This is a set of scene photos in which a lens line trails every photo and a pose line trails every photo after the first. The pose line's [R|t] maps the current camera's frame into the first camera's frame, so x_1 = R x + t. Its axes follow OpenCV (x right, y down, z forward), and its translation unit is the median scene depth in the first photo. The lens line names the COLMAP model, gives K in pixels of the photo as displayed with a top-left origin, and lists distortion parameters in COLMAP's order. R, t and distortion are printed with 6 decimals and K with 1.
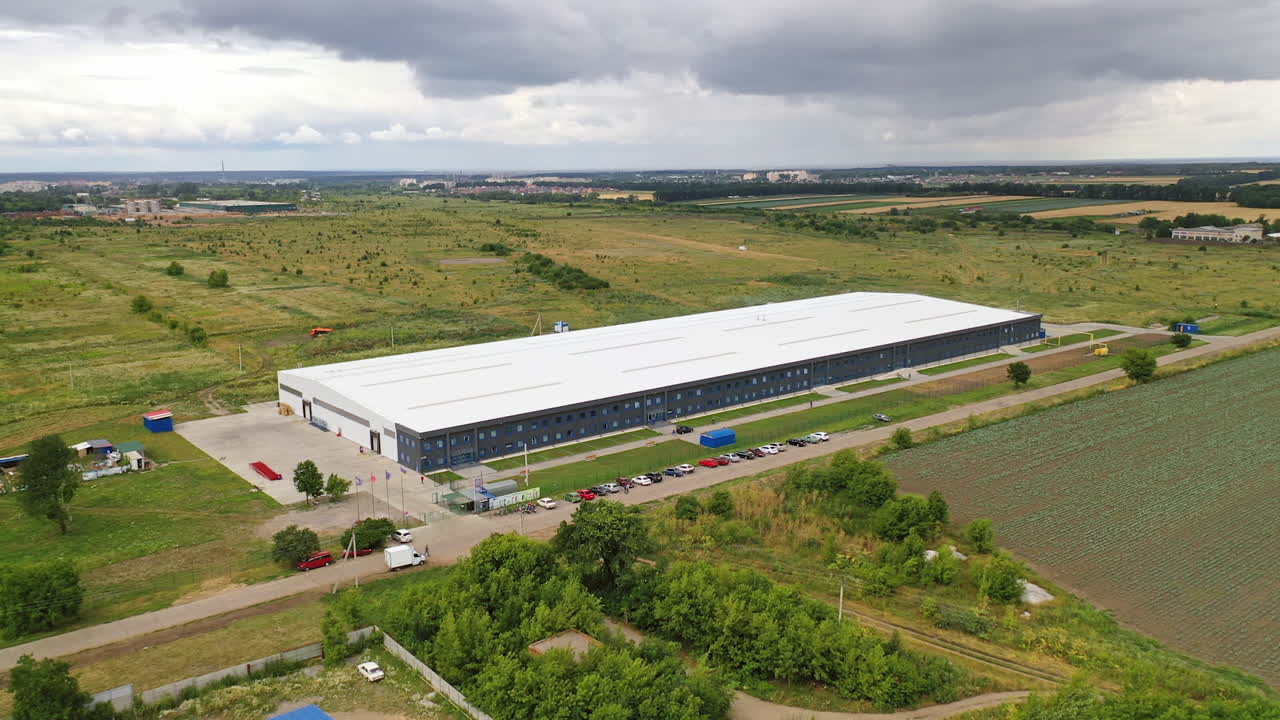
lens RADIAL K [[1123.9, 0, 640.0], [0, 1123.9, 360.0], [0, 0, 1]] dist [0.001788, -0.000126]
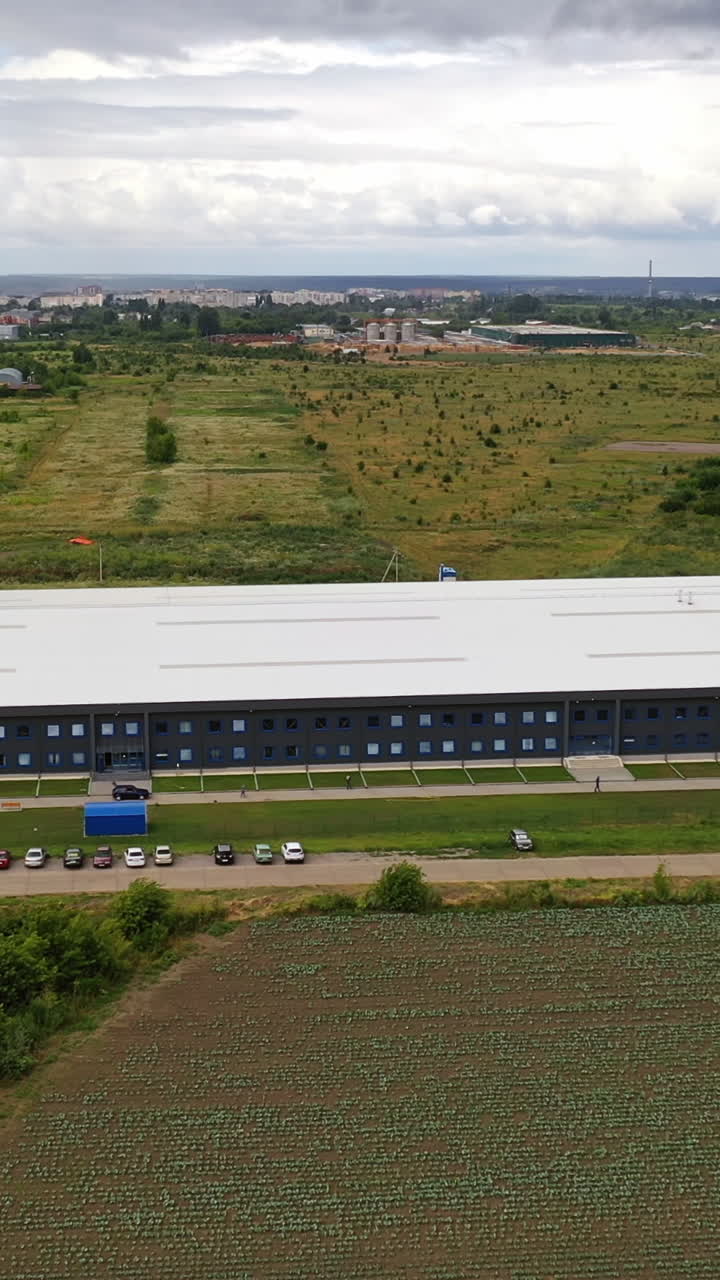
lens RADIAL K [[1998.1, 0, 360.0], [0, 1998.1, 640.0], [0, 0, 1]] dist [-0.000166, 0.014742]
pose [[0.814390, 0.115985, -0.568609, 0.138879], [-0.109814, 0.992921, 0.045256, -0.012564], [0.569833, 0.025585, 0.821362, 0.075565]]
